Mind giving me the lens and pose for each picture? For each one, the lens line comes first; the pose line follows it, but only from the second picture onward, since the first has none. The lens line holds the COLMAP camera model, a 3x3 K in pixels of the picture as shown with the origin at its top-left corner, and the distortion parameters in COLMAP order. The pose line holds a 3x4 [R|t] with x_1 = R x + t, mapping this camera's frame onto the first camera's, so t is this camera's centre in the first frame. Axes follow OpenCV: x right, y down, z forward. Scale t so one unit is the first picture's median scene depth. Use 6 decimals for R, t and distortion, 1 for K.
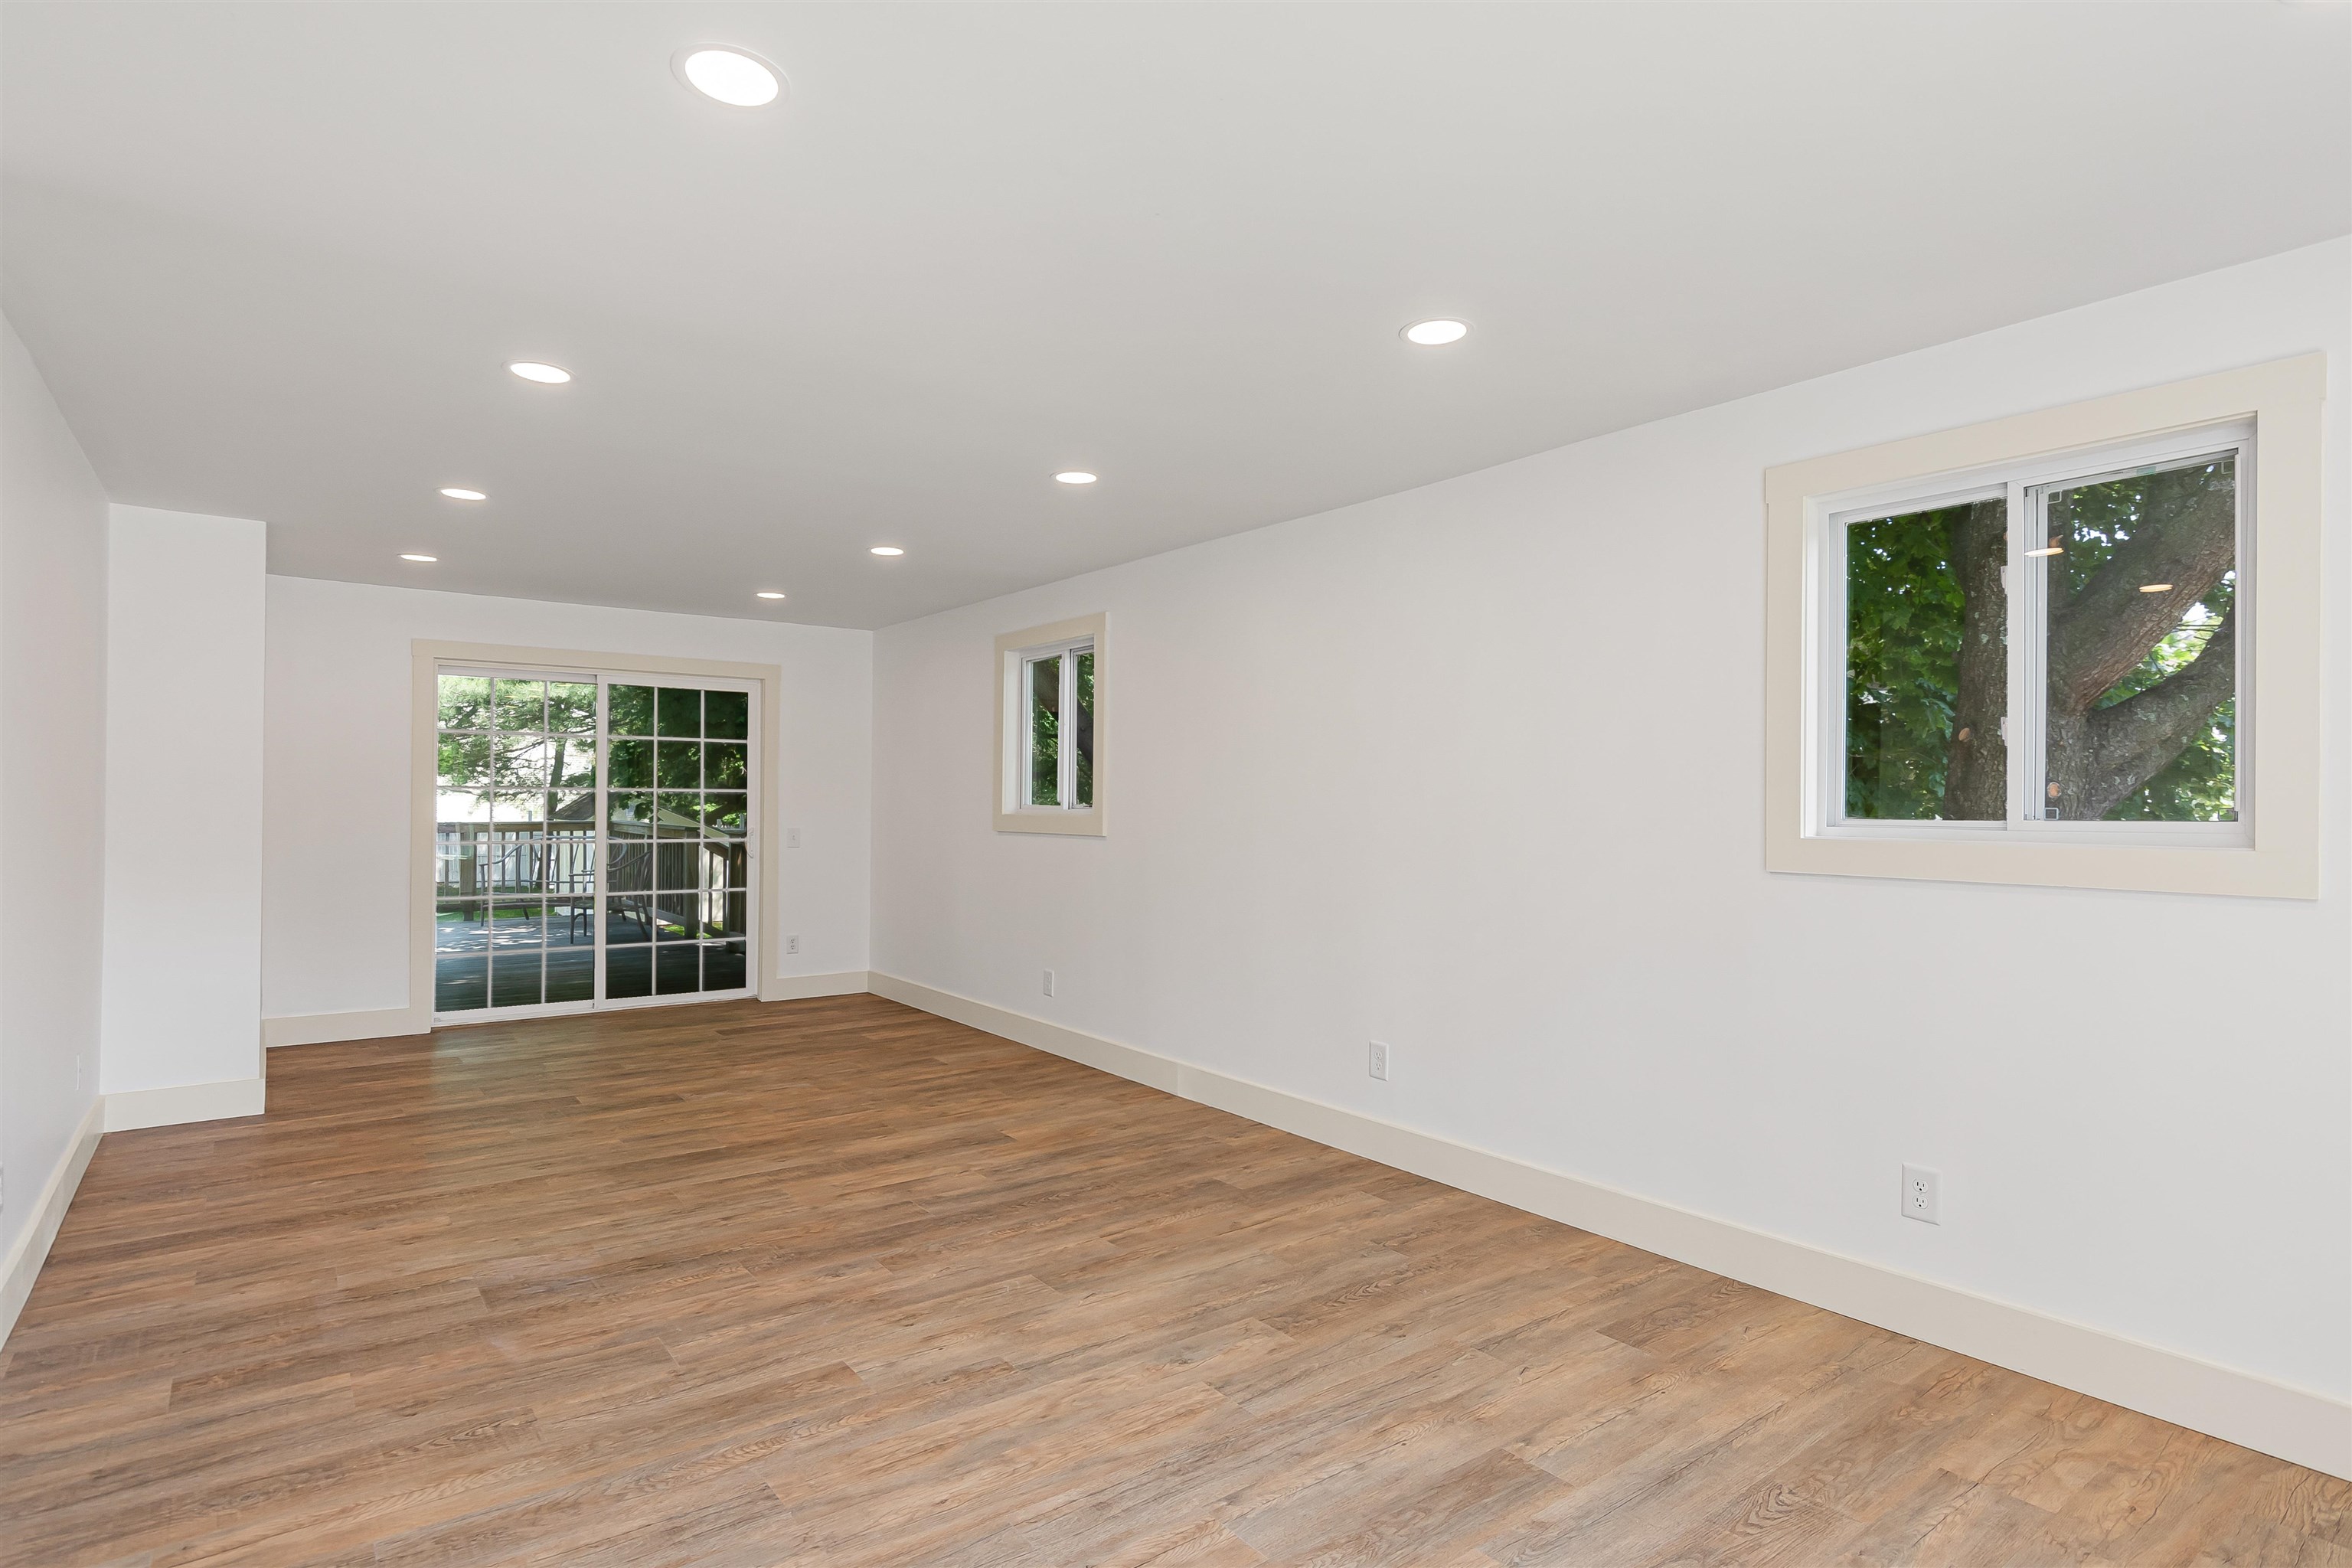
lens RADIAL K [[1215.7, 0, 1177.8], [0, 1215.7, 792.6], [0, 0, 1]] dist [0.000151, 0.000024]
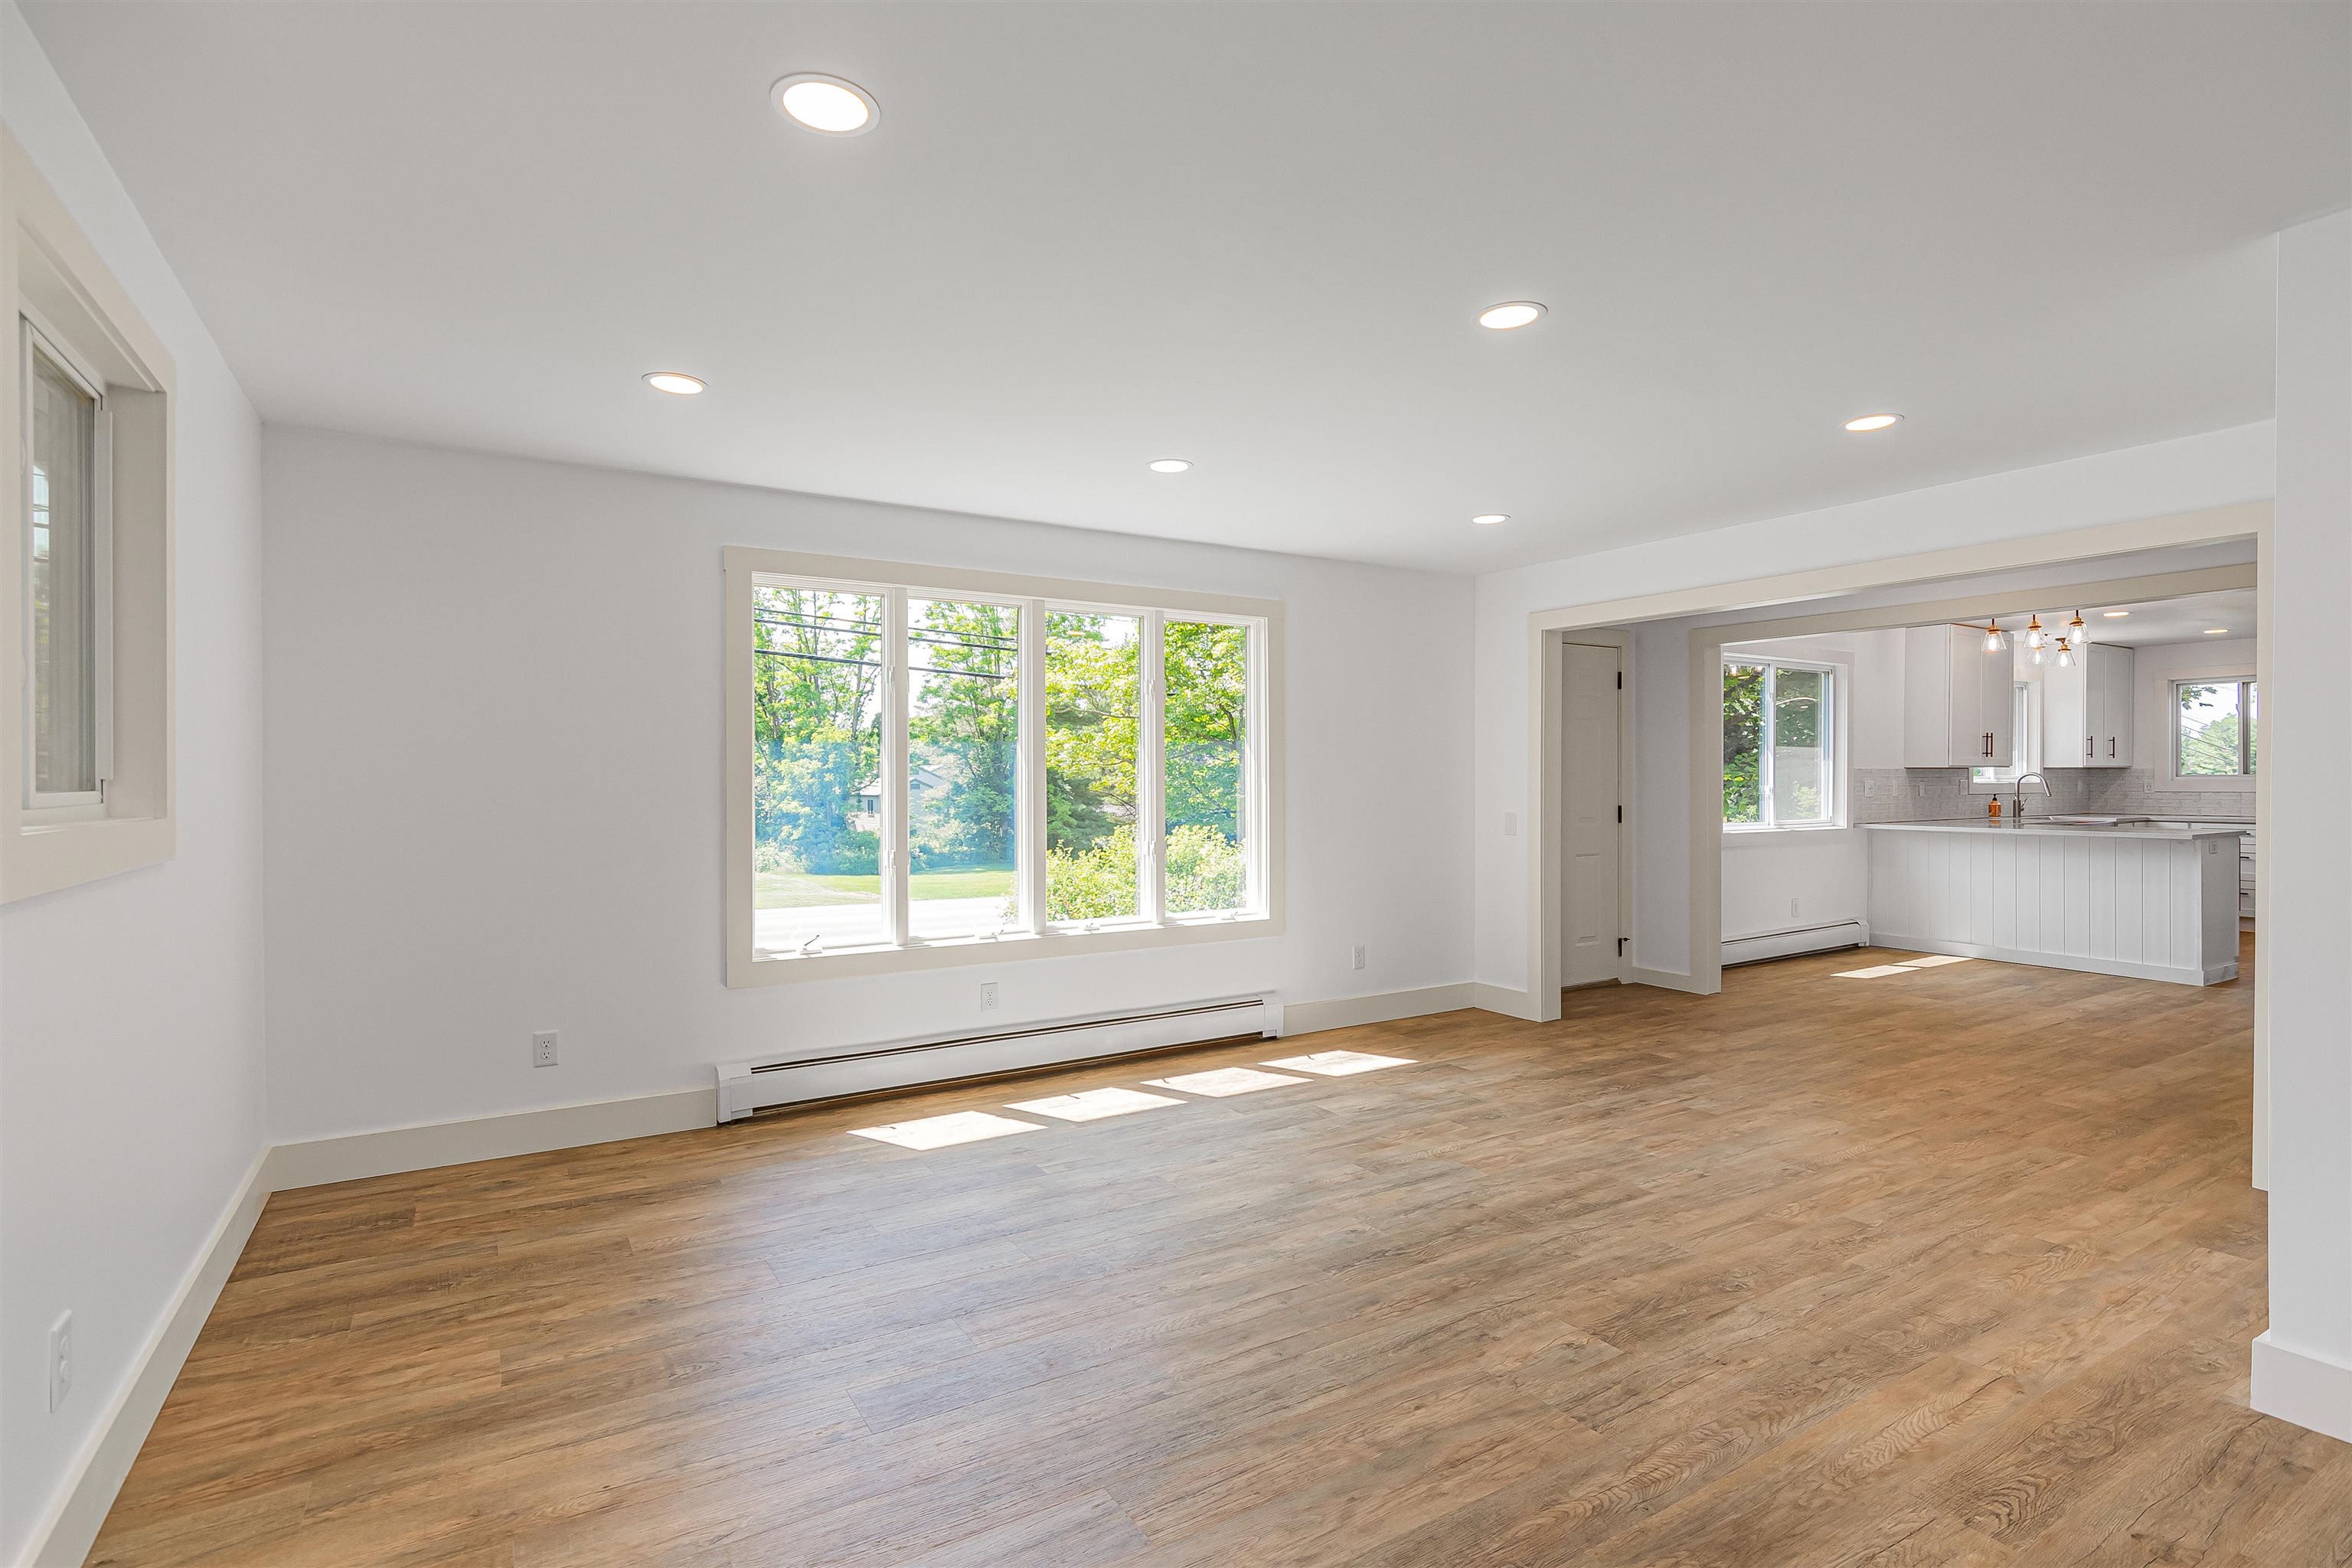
lens RADIAL K [[1135.0, 0, 1175.3], [0, 1135.0, 785.3], [0, 0, 1]] dist [-0.000052, 0.000665]
pose [[-0.995674, -0.005768, 0.092731, -0.063252], [-0.006261, 0.999968, -0.005022, 0.019798], [-0.092699, -0.005581, -0.995679, 1.965644]]
